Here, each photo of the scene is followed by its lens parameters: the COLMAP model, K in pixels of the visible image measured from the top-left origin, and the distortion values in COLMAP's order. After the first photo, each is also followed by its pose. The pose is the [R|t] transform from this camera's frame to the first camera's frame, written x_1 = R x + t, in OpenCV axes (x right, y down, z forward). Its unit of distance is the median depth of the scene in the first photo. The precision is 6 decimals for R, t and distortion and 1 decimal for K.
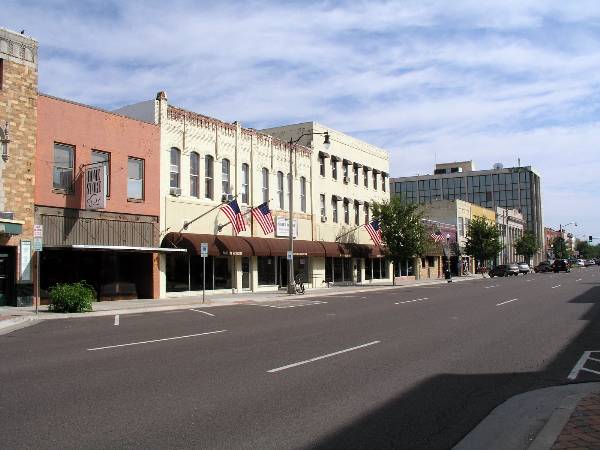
lens RADIAL K [[611.0, 0, 288.9], [0, 611.0, 222.9], [0, 0, 1]] dist [-0.180027, 0.156064]
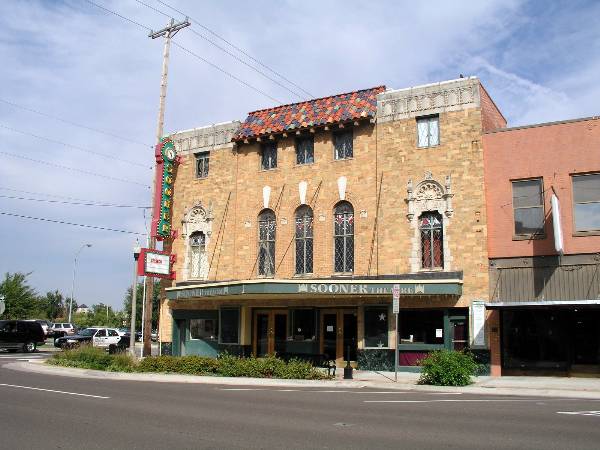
lens RADIAL K [[591.2, 0, 300.0], [0, 591.2, 225.0], [0, 0, 1]] dist [-0.146191, 0.004376]
pose [[0.039692, -0.162014, -0.985990, 0.387170], [0.058452, 0.985454, -0.159573, 0.039071], [0.997501, -0.051300, 0.048585, 0.650246]]
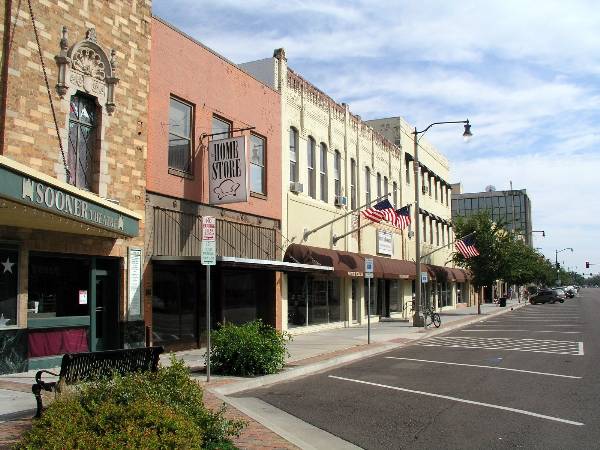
lens RADIAL K [[609.0, 0, 300.0], [0, 609.0, 225.0], [0, 0, 1]] dist [-0.190191, 0.153635]
pose [[0.994038, 0.016203, 0.107824, -0.319631], [-0.012092, 0.999179, -0.038672, 0.025493], [-0.108362, 0.037137, 0.993418, 0.352111]]
